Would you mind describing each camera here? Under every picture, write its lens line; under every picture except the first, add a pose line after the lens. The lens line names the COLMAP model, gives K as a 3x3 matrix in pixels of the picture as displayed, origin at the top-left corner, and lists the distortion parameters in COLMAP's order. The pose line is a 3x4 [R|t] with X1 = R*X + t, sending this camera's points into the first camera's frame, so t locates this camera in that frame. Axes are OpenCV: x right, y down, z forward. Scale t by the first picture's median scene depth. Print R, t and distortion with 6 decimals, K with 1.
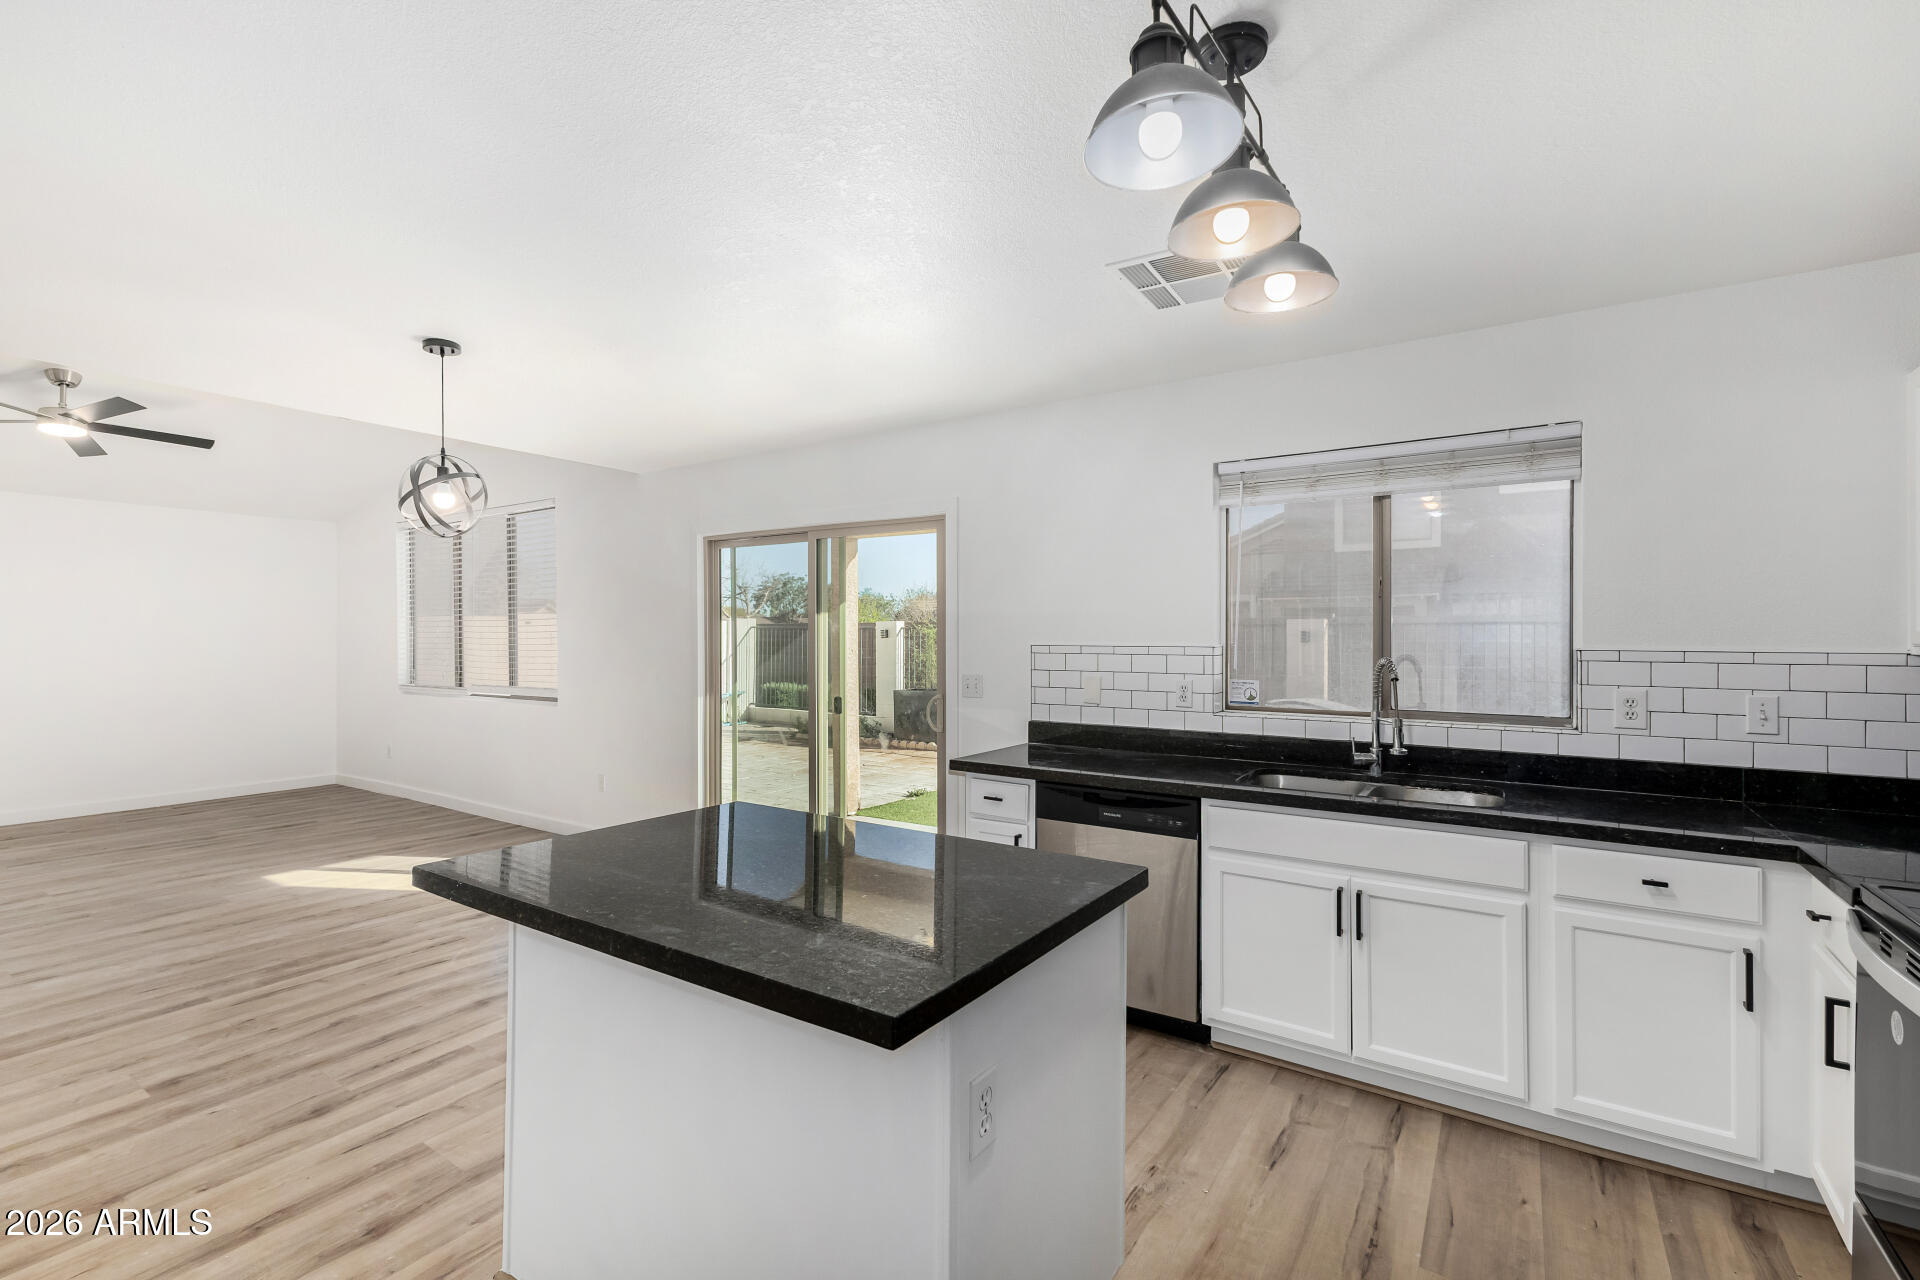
lens RADIAL K [[837.6, 0, 966.3], [0, 837.6, 644.9], [0, 0, 1]] dist [0.019071, -0.003699]
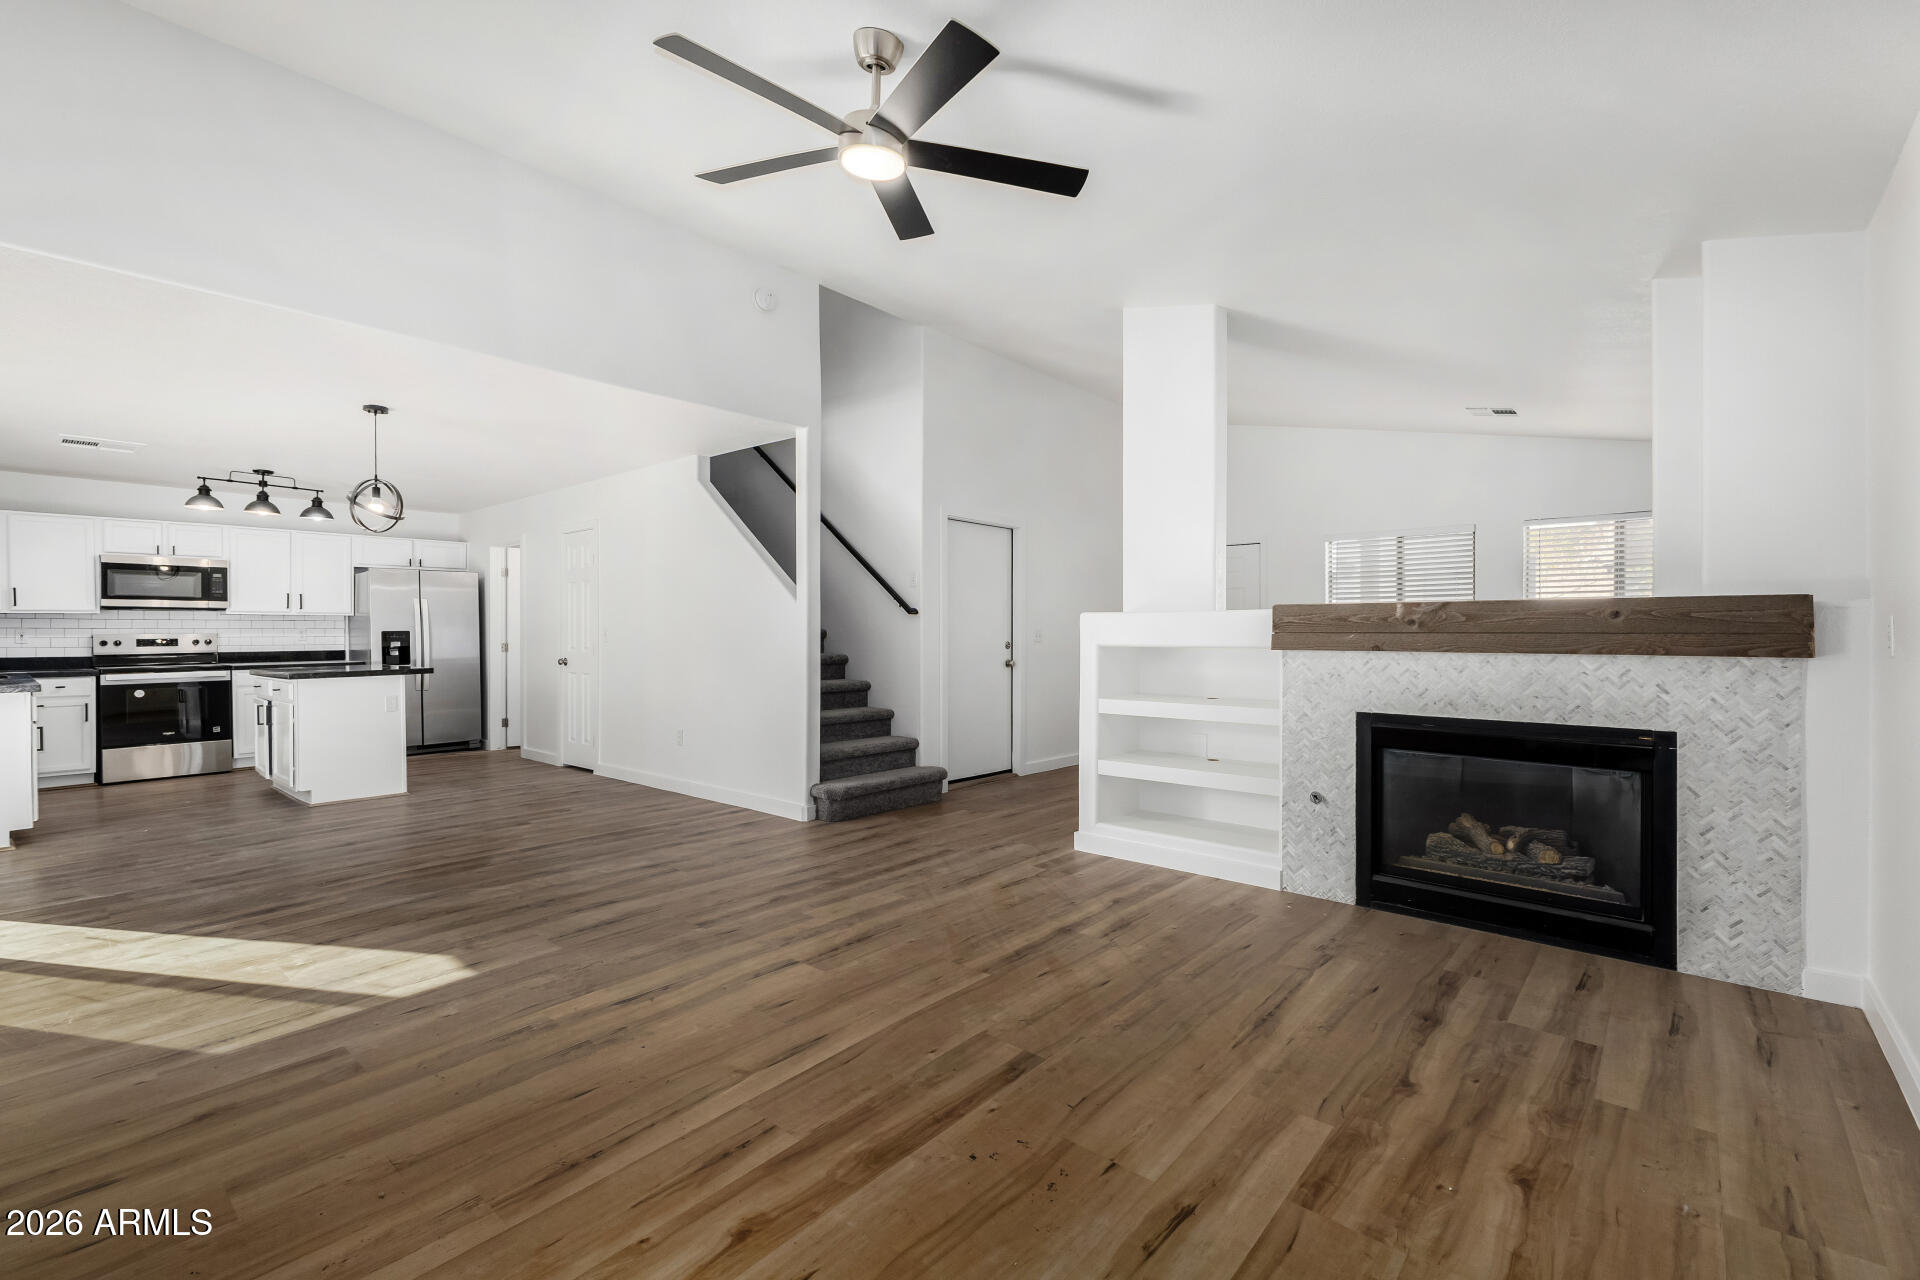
lens RADIAL K [[837.6, 0, 953.7], [0, 837.6, 642.3], [0, 0, 1]] dist [0.019071, -0.003699]
pose [[-0.990027, 0.000515, 0.140874, -1.701235], [0.004080, 0.999679, 0.025020, 0.034671], [-0.140815, 0.025345, -0.989711, 2.150187]]
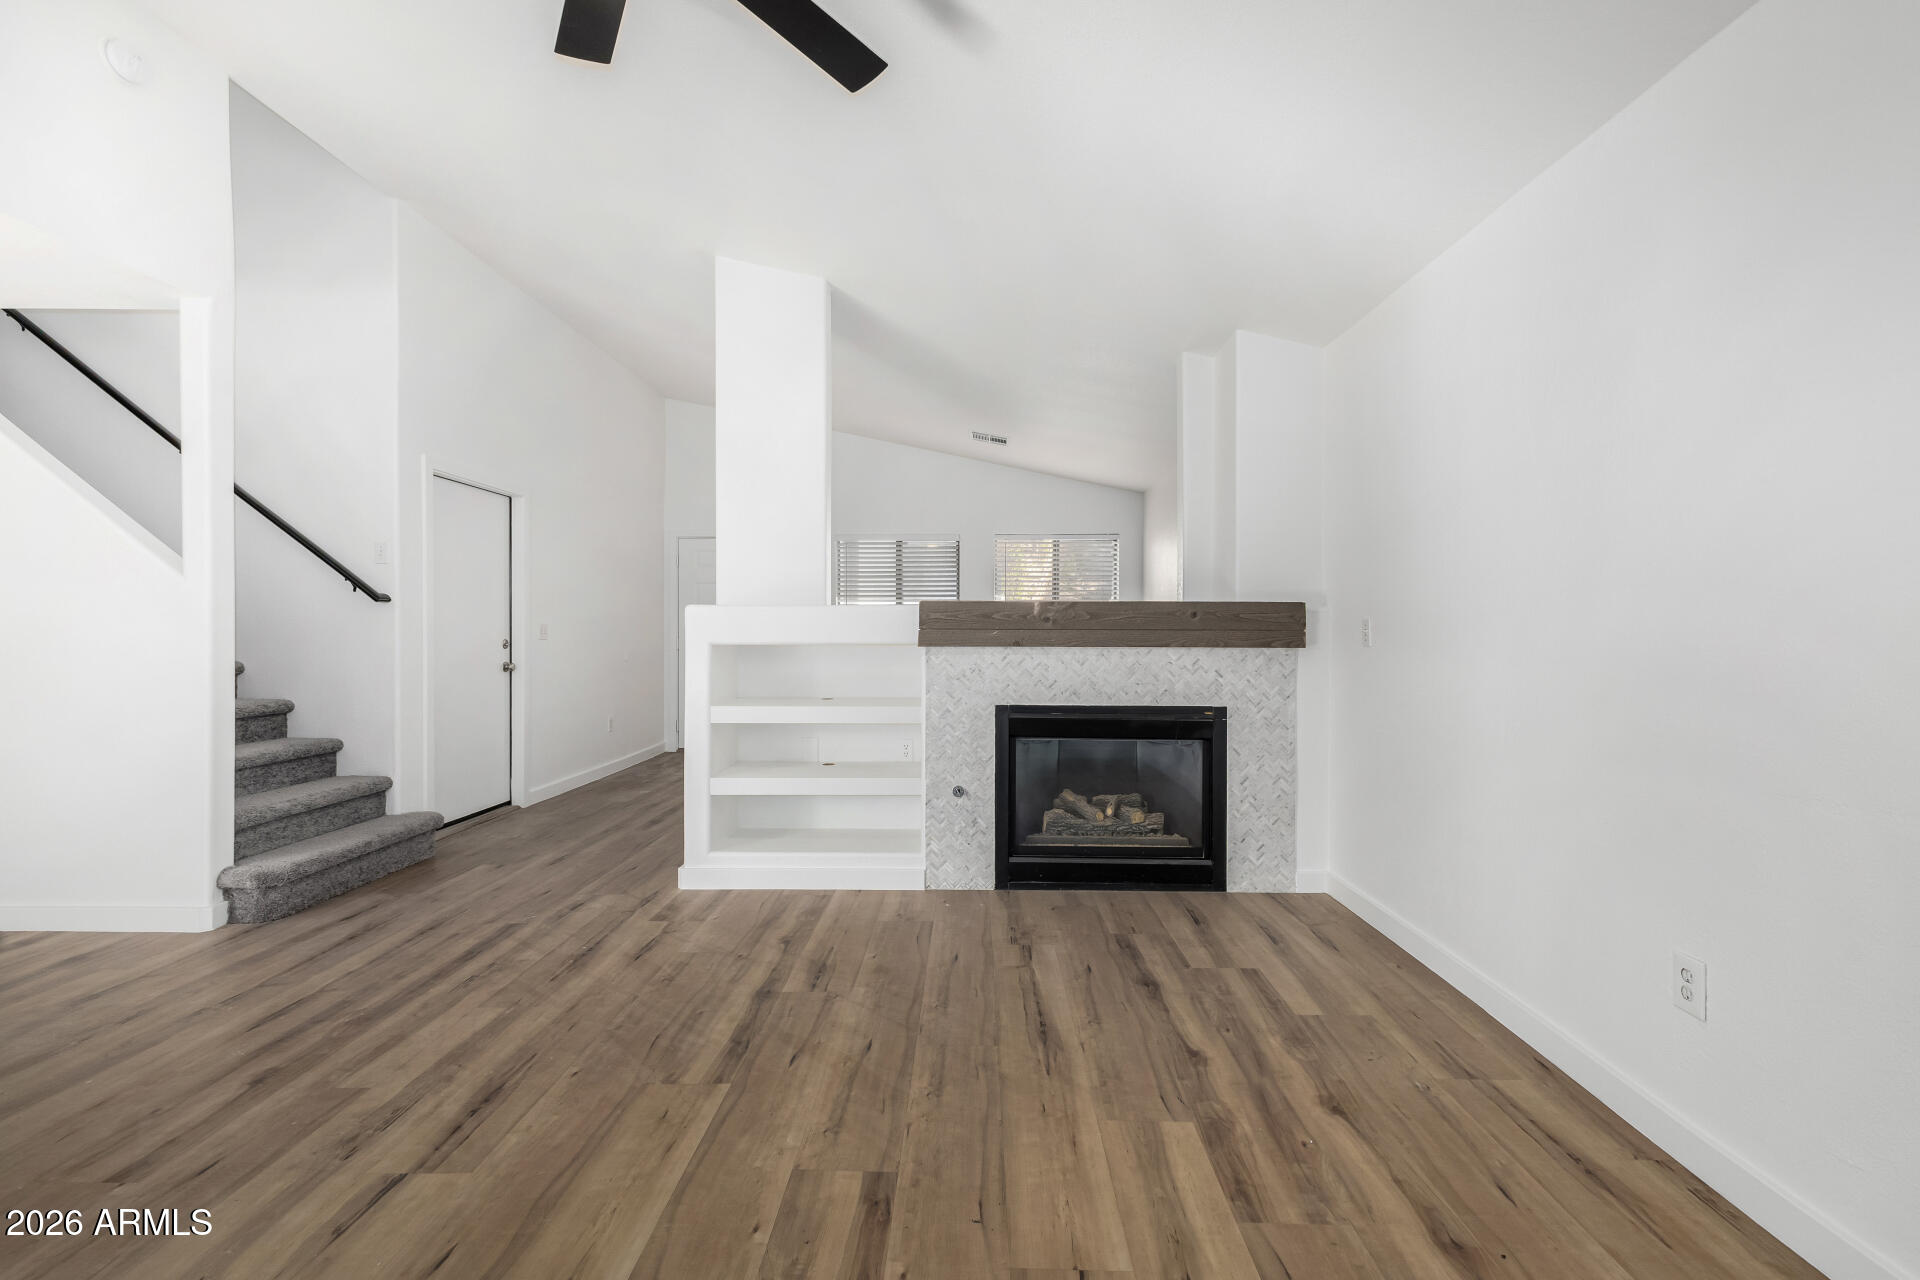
lens RADIAL K [[837.6, 0, 962.1], [0, 837.6, 638.0], [0, 0, 1]] dist [0.019071, -0.003699]
pose [[-0.847011, 0.006633, -0.531534, -1.433772], [-0.007688, 0.999665, 0.024726, 0.035773], [0.531520, 0.025029, -0.846676, 1.945067]]
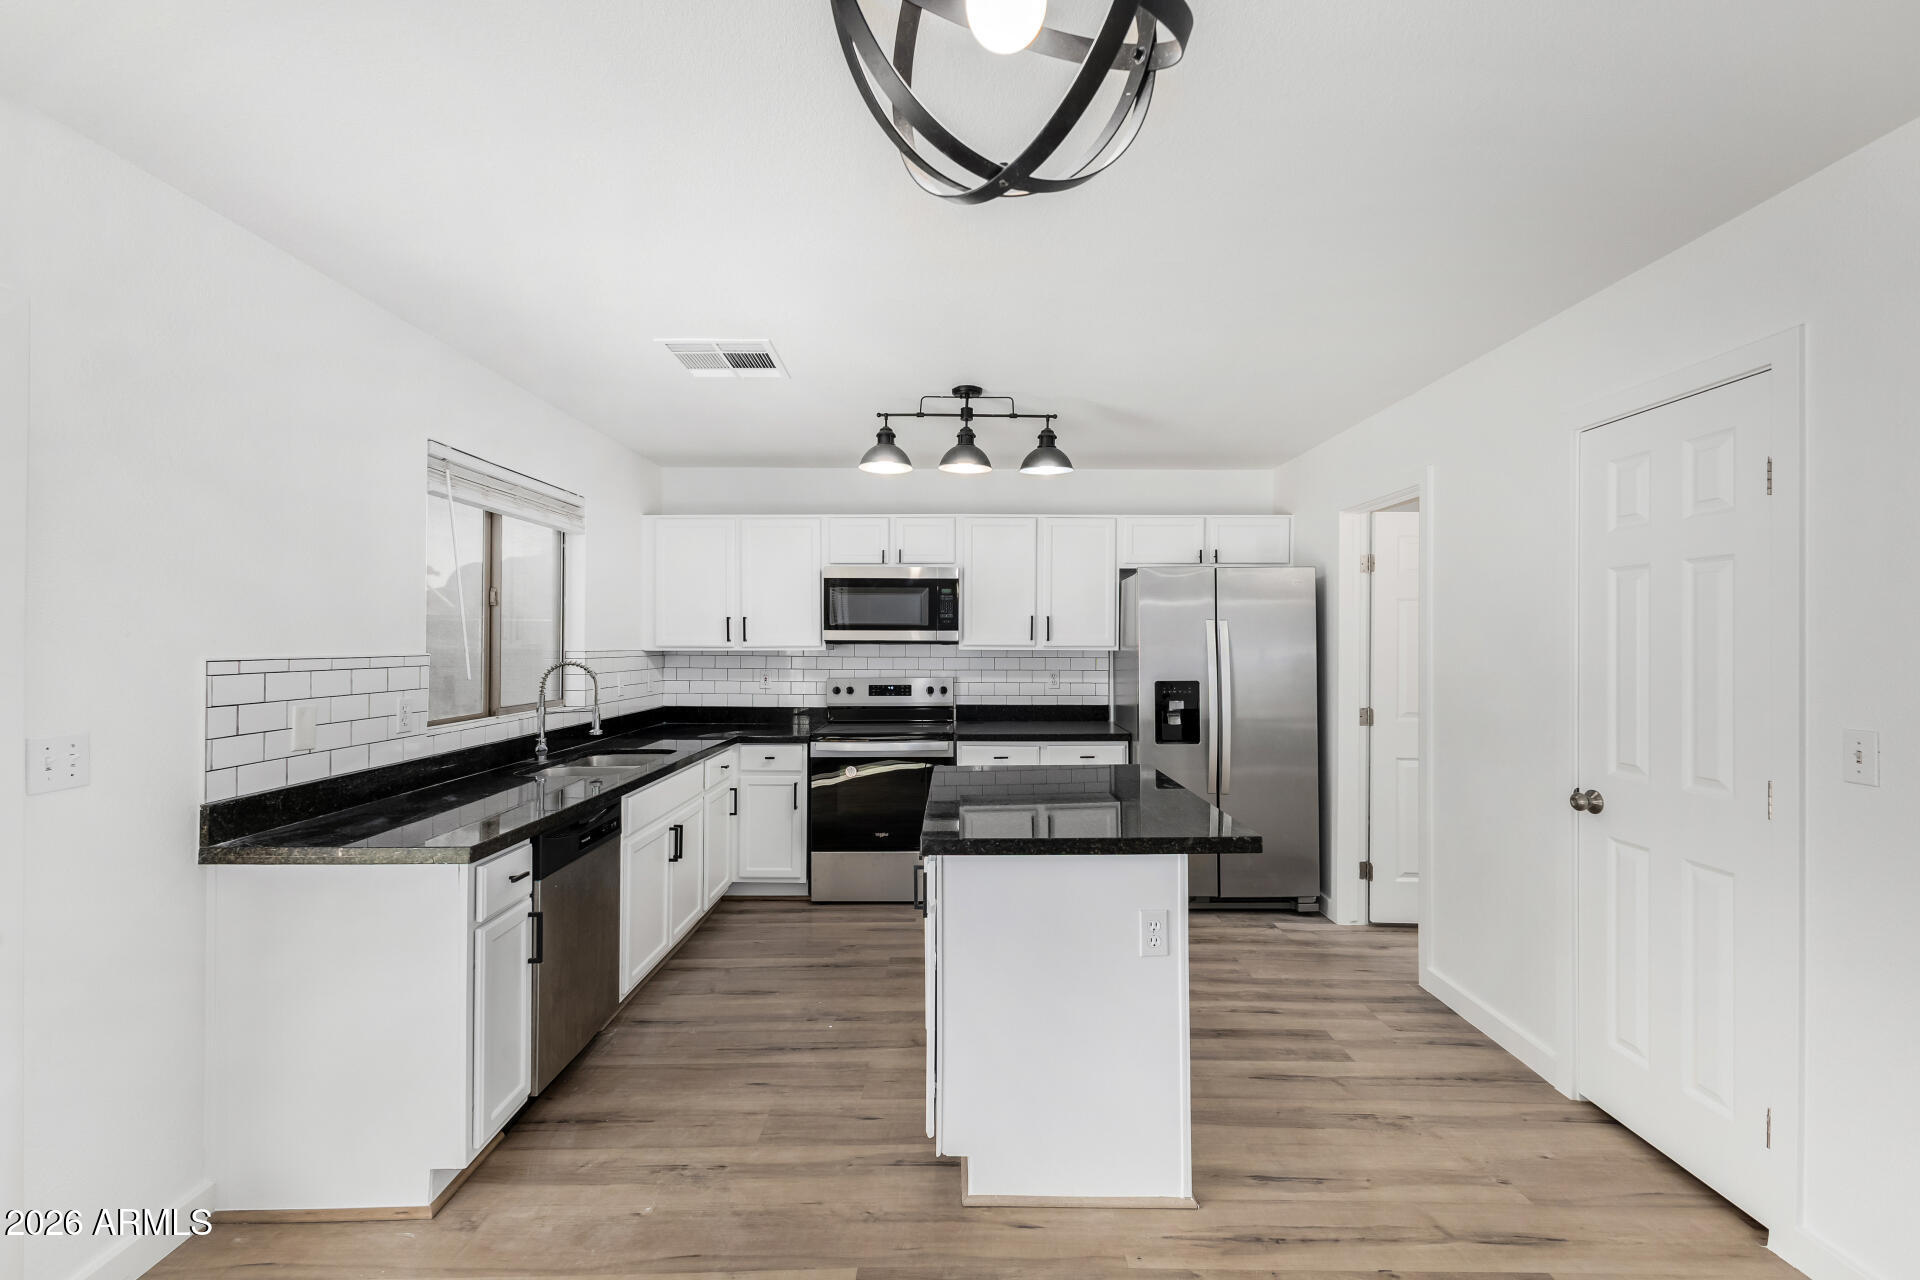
lens RADIAL K [[837.6, 0, 965.4], [0, 837.6, 637.2], [0, 0, 1]] dist [0.019071, -0.003699]
pose [[-0.551718, 0.003455, 0.834024, -0.718089], [0.007130, 0.999974, 0.000574, -0.013269], [-0.834000, 0.006263, -0.551728, 1.014704]]
